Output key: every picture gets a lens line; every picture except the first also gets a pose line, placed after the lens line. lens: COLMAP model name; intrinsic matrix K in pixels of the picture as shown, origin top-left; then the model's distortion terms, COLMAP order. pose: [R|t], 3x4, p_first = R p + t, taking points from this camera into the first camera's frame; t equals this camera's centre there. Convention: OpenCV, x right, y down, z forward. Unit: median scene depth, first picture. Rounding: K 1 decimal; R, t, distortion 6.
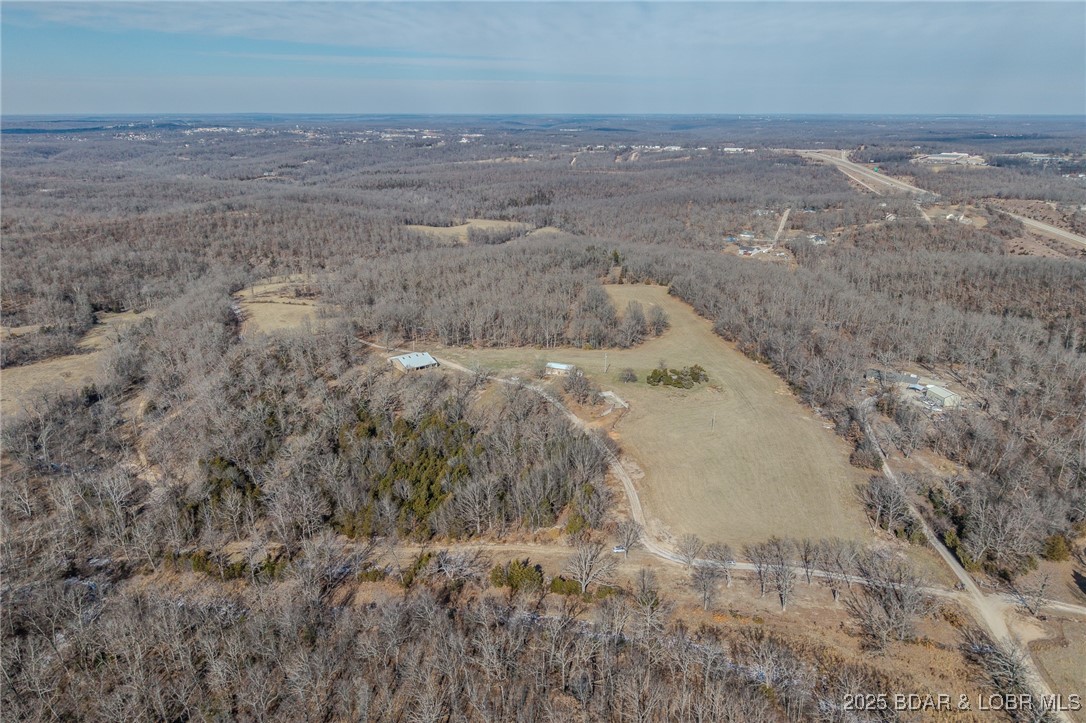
lens RADIAL K [[786.6, 0, 543.0], [0, 786.6, 361.5], [0, 0, 1]] dist [0.007567, 0.002509]
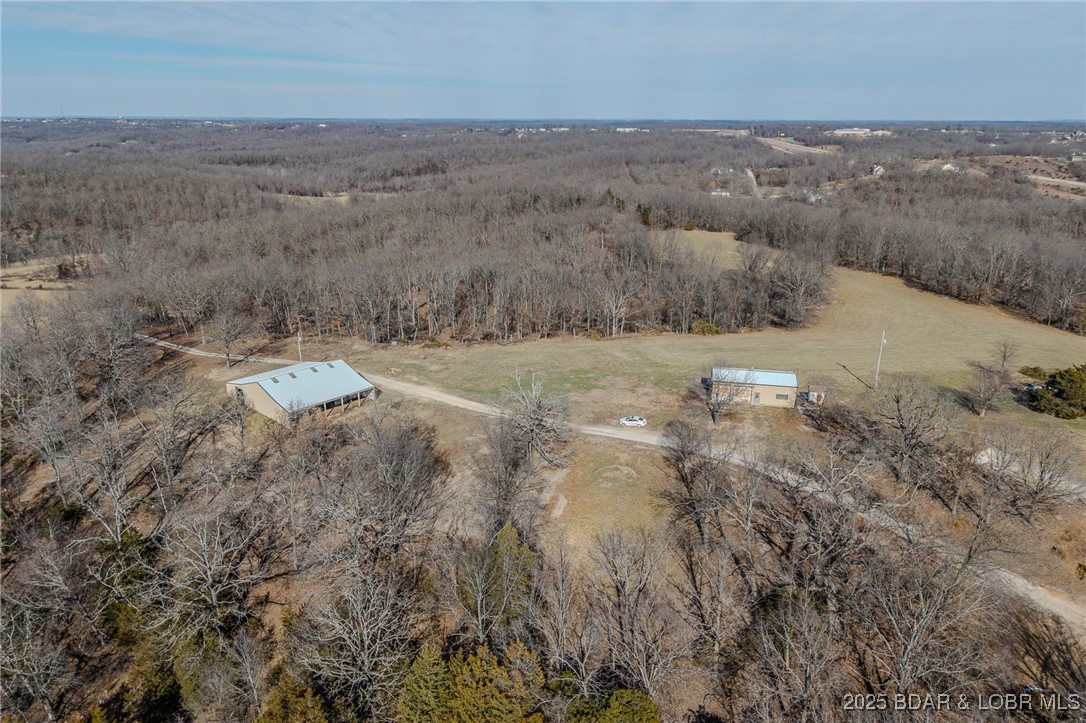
lens RADIAL K [[786.6, 0, 543.0], [0, 786.6, 361.5], [0, 0, 1]] dist [0.007567, 0.002509]
pose [[0.984578, -0.055628, 0.165866, -0.057496], [0.056950, 0.998372, -0.003221, -0.002239], [-0.165417, 0.012617, 0.986143, 0.311291]]
